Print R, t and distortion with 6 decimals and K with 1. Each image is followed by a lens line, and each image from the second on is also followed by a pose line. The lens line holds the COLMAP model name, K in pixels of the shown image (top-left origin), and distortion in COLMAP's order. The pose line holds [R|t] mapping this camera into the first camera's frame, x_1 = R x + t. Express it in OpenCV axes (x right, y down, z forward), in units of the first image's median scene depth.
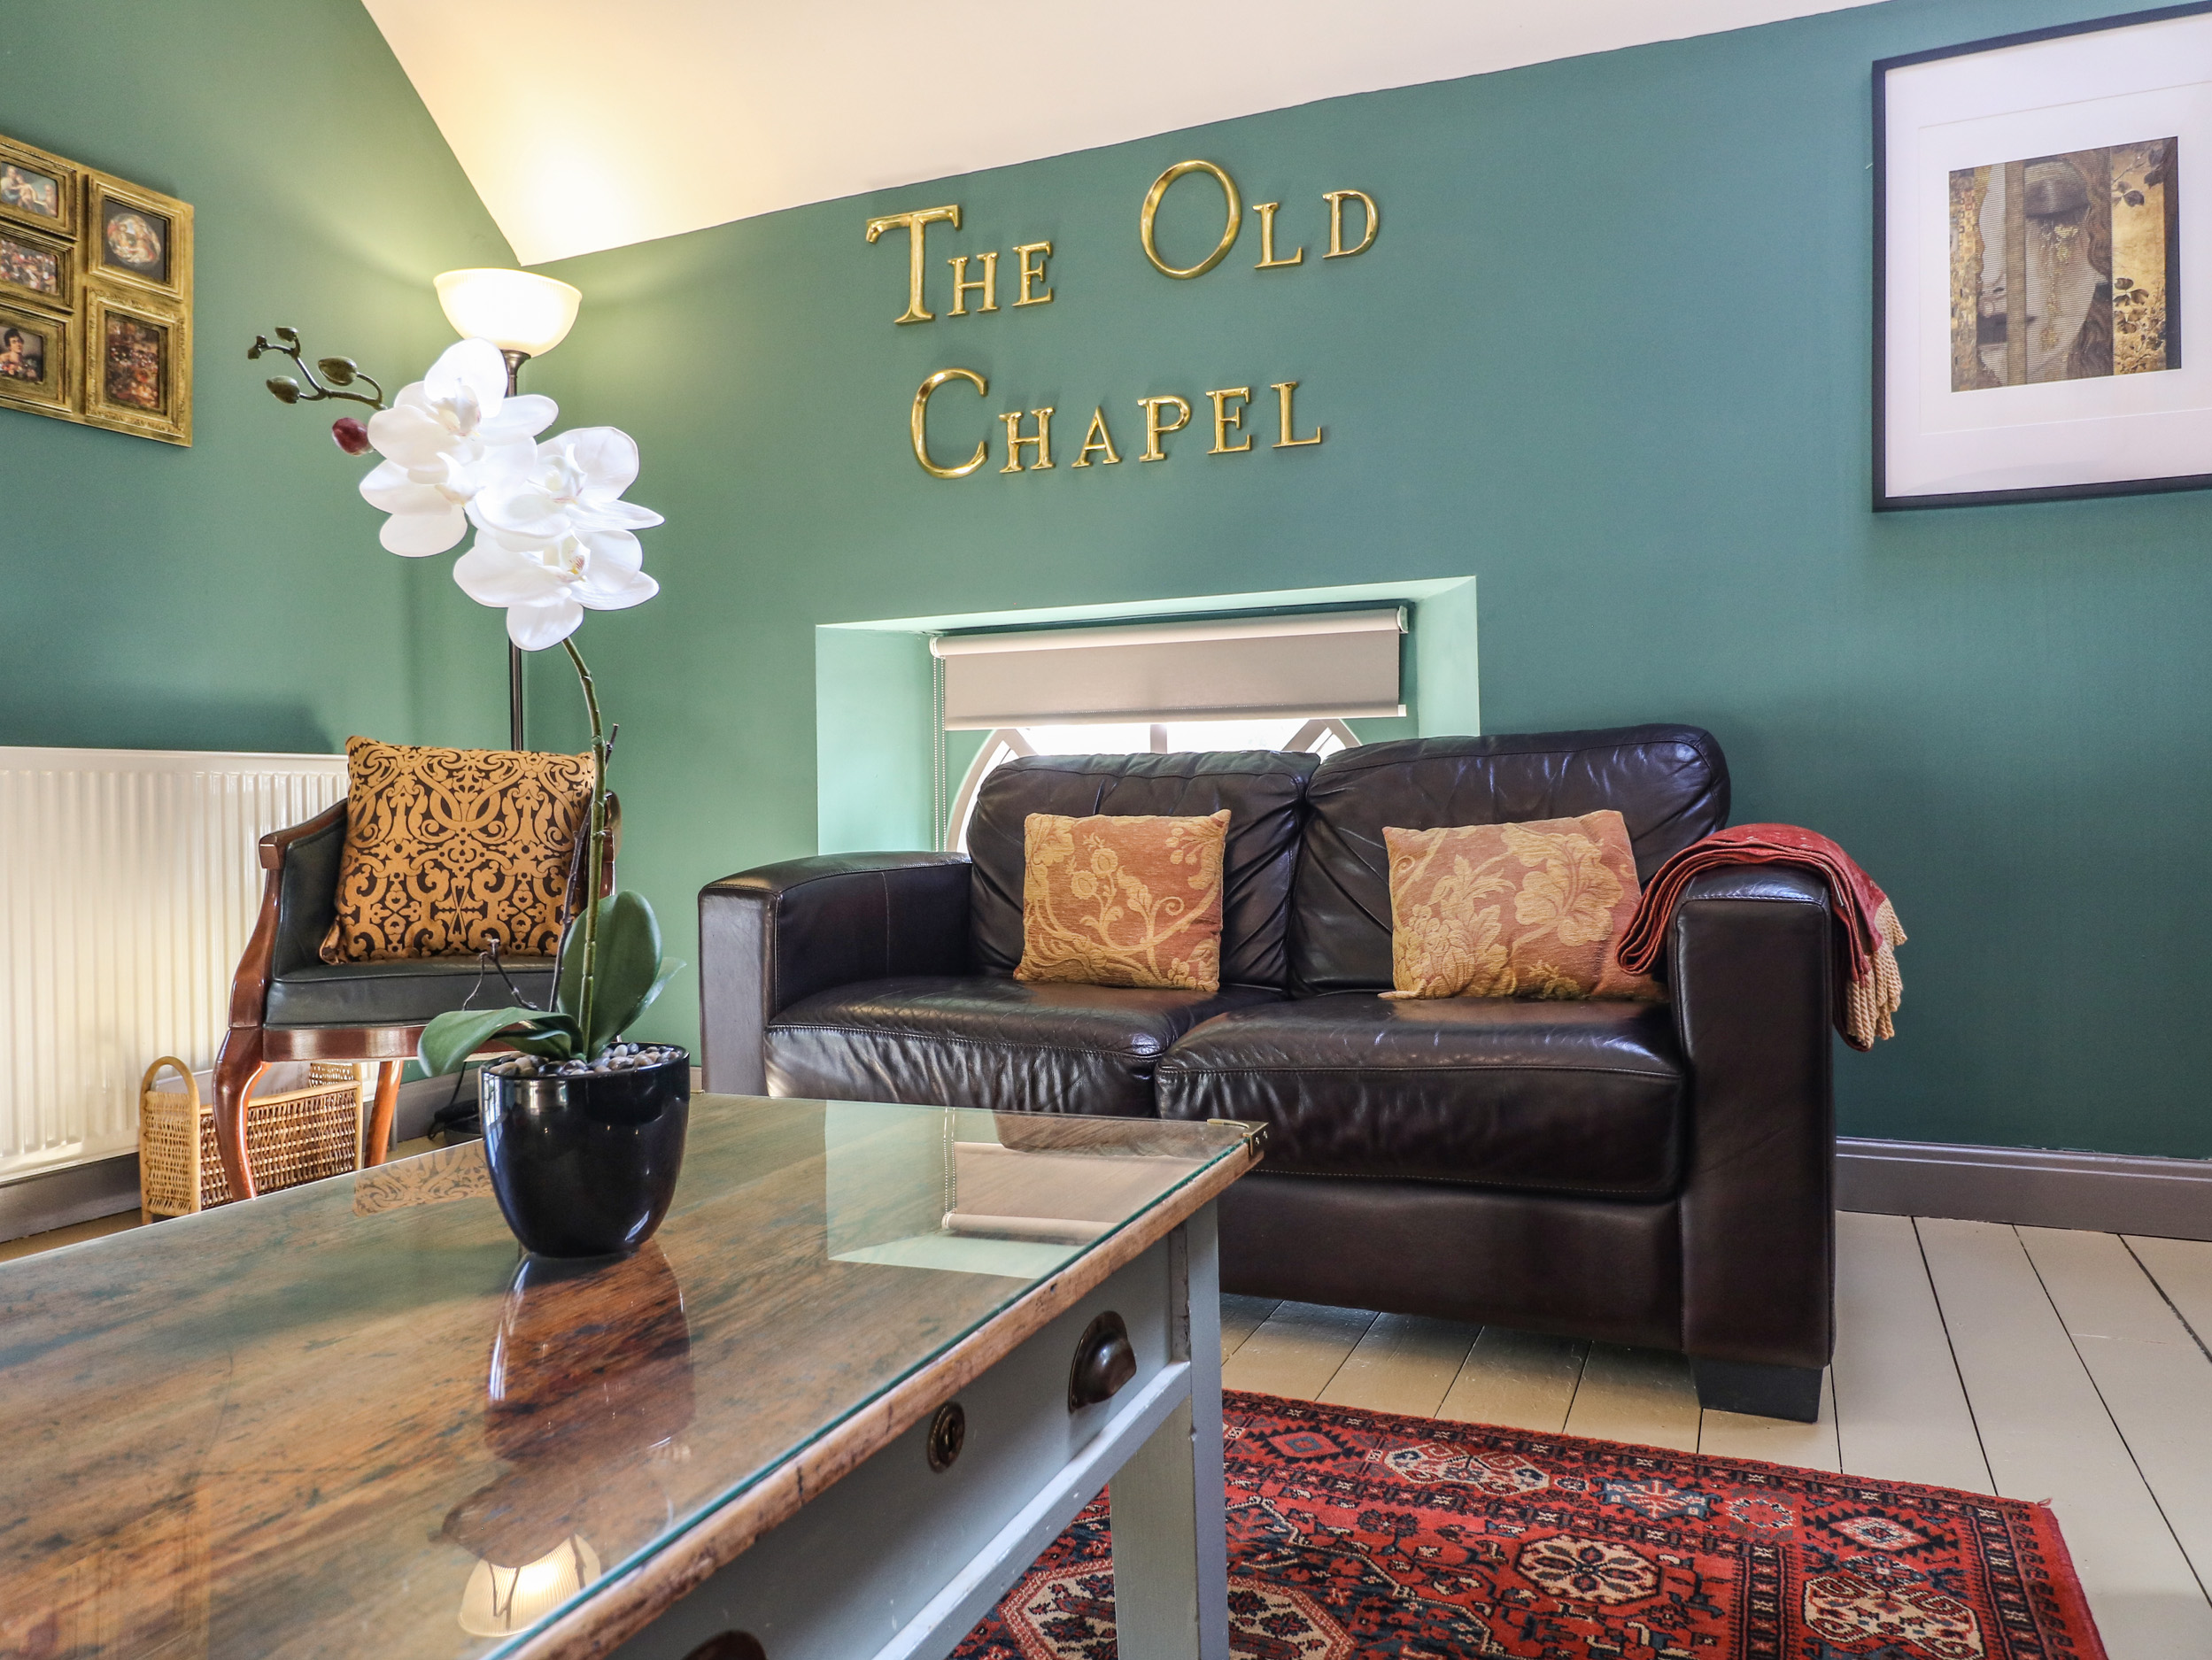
lens RADIAL K [[1478.1, 0, 1100.4], [0, 1478.1, 803.4], [0, 0, 1]] dist [-0.000415, -0.003234]
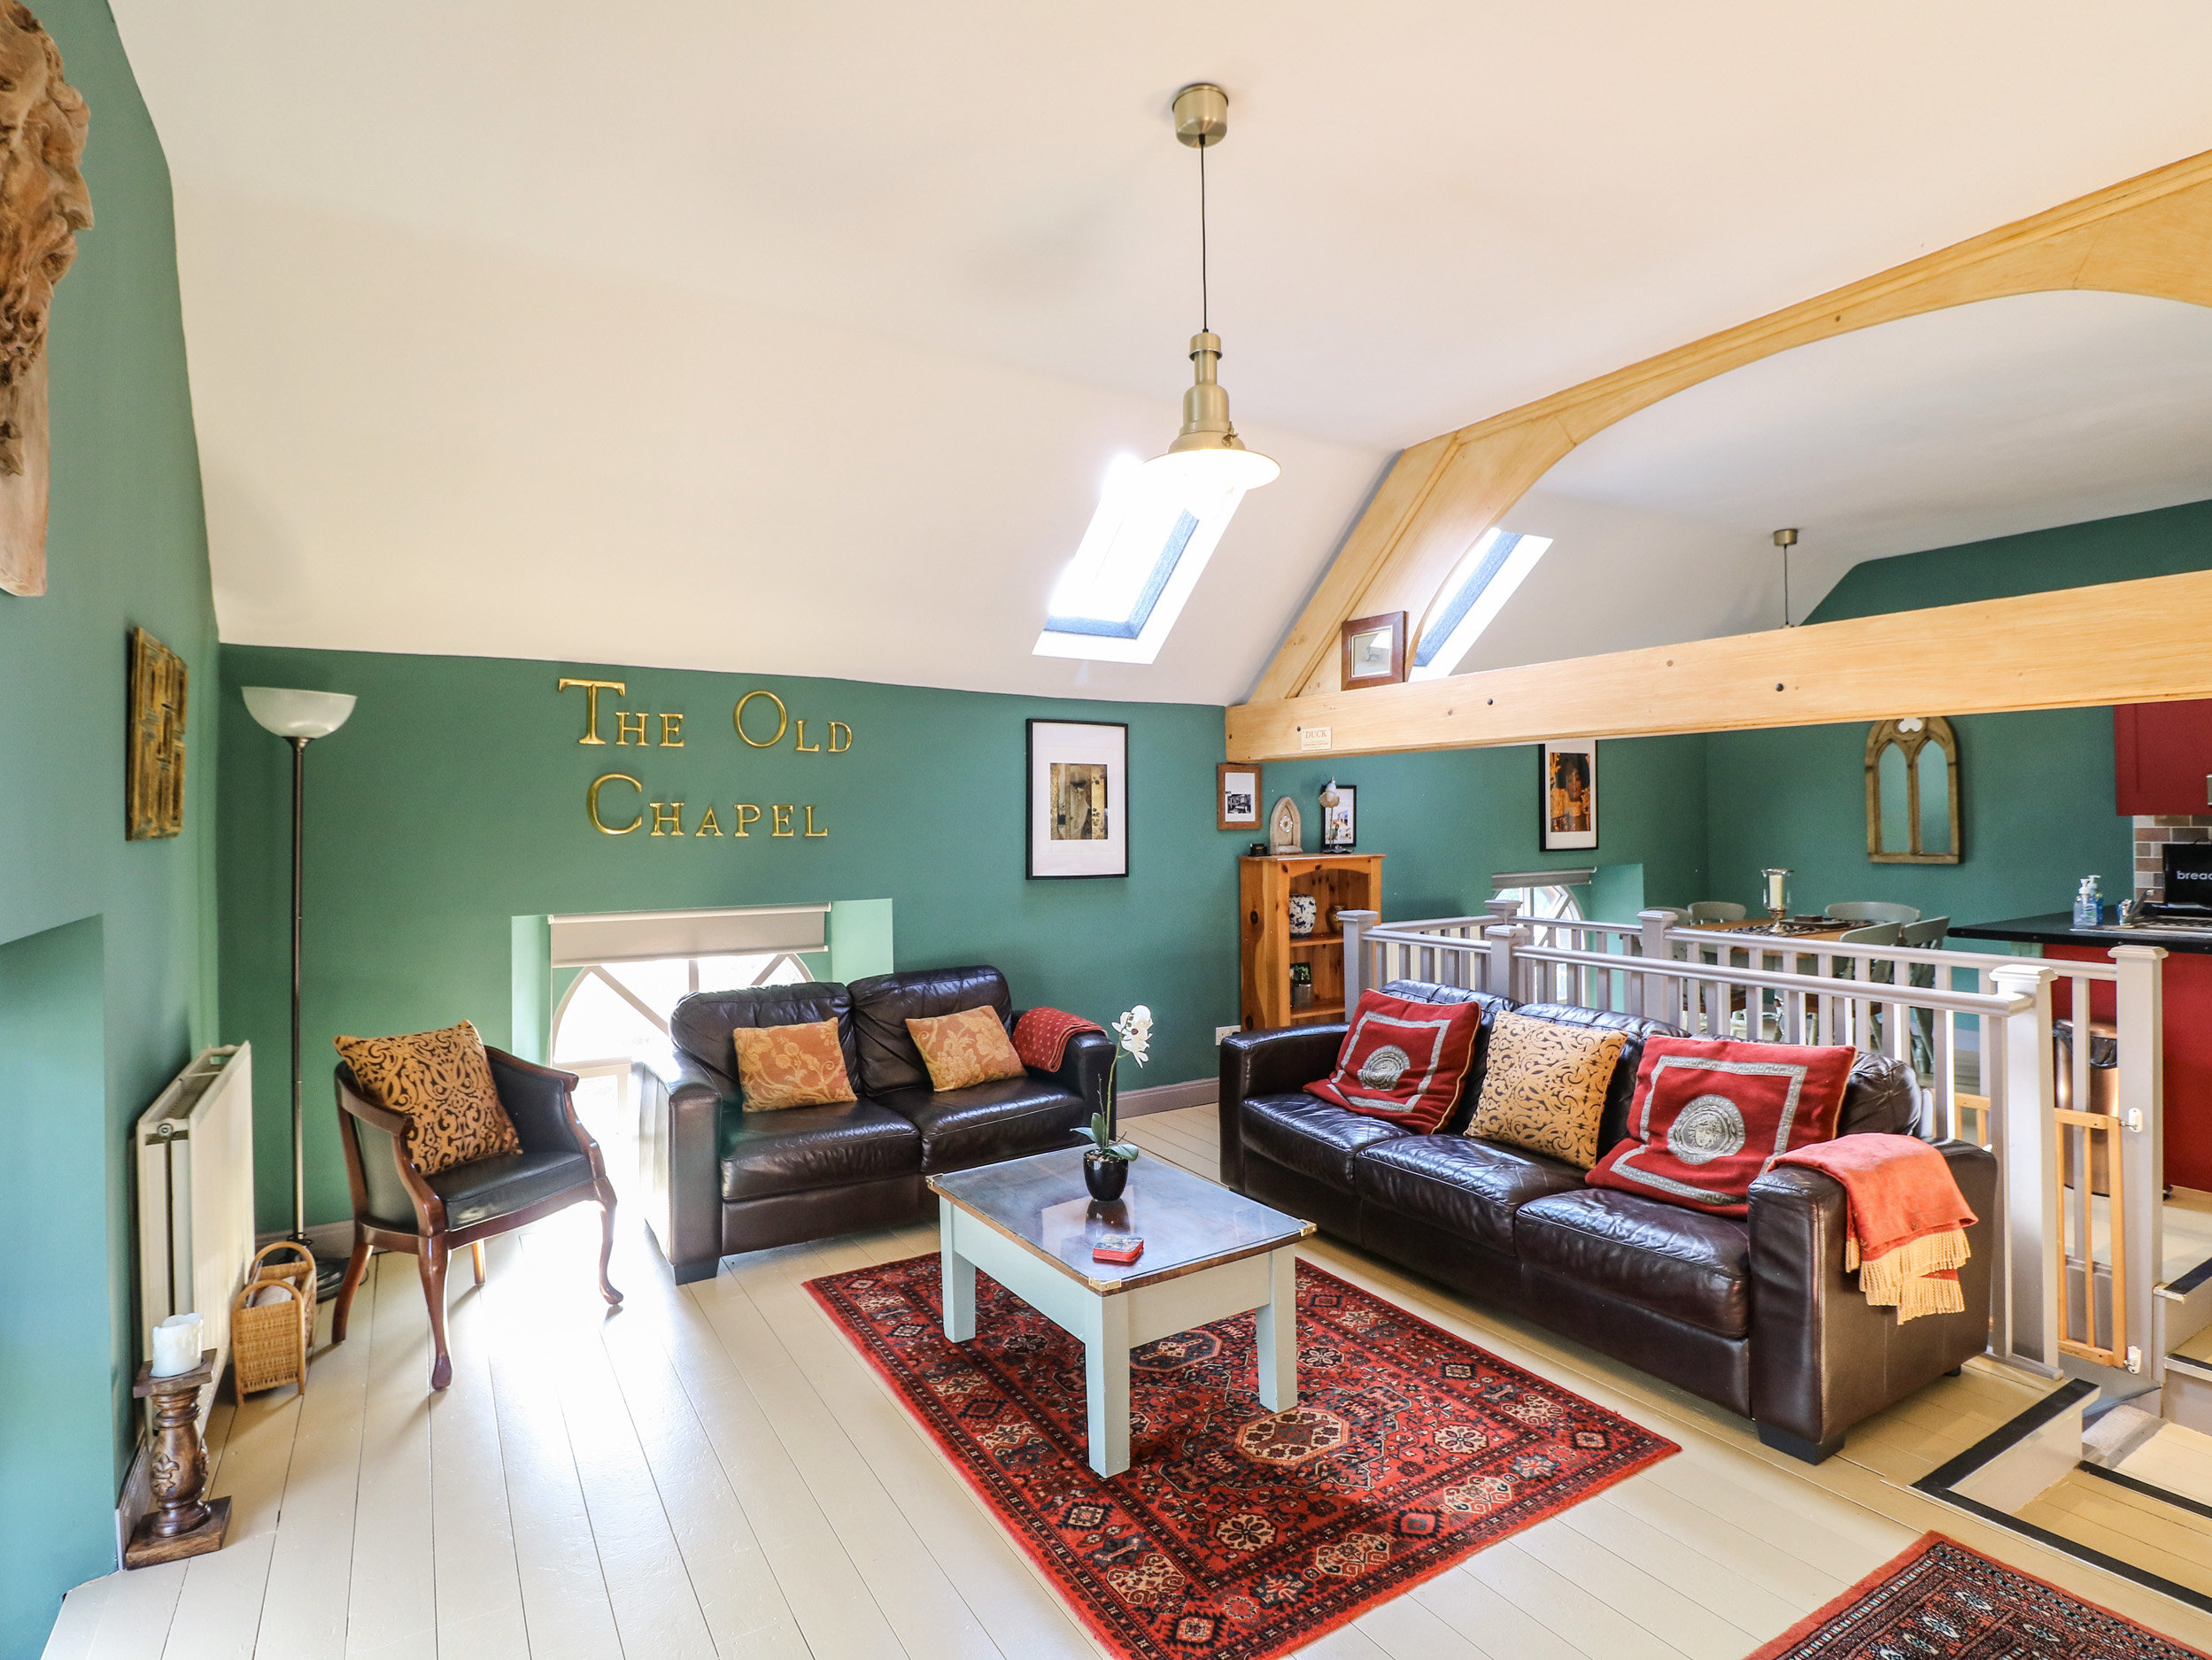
lens RADIAL K [[1137.6, 0, 1106.1], [0, 1137.6, 815.7], [0, 0, 1]] dist [-0.001707, -0.013576]
pose [[0.572885, 0.012370, 0.819542, -1.079260], [0.003803, 0.999835, -0.017749, -0.264905], [-0.819627, 0.013285, 0.572744, -0.322741]]
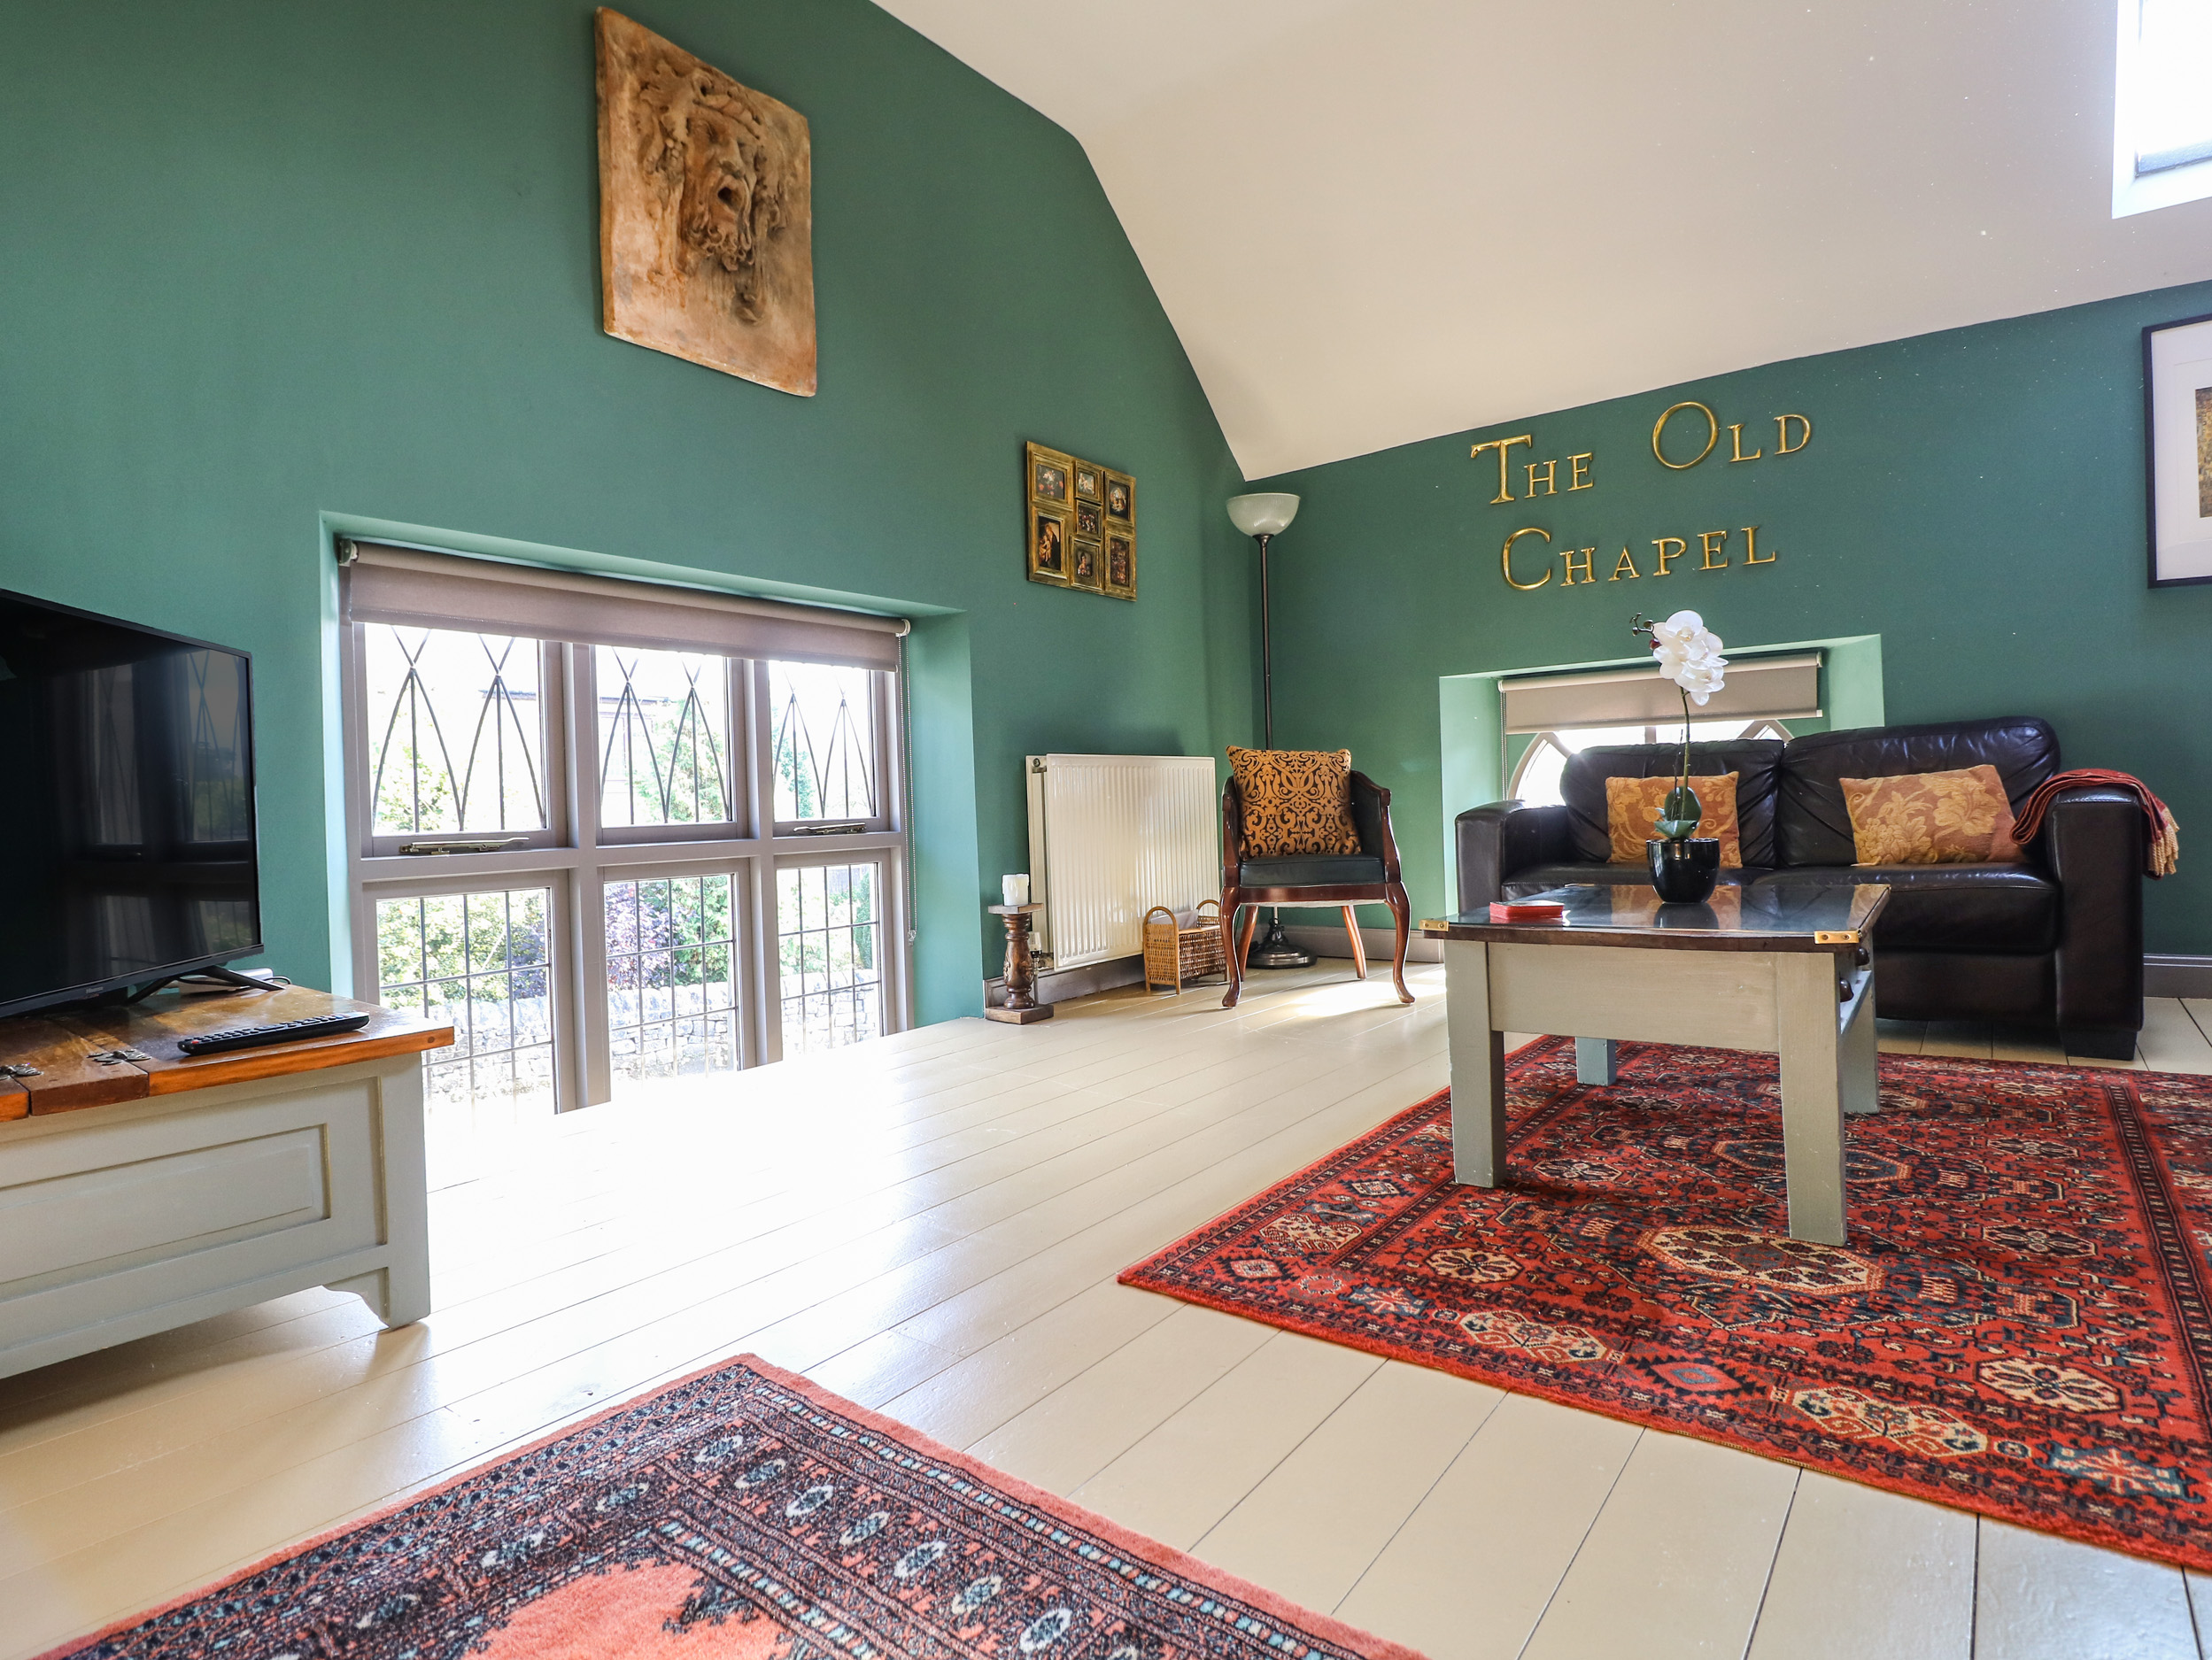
lens RADIAL K [[1137.6, 0, 1106.1], [0, 1137.6, 815.7], [0, 0, 1]] dist [-0.001707, -0.013576]
pose [[0.971334, -0.015126, -0.237238, -0.331534], [0.019234, 0.999702, 0.015013, 0.022341], [0.236940, -0.019146, 0.971336, -0.533761]]
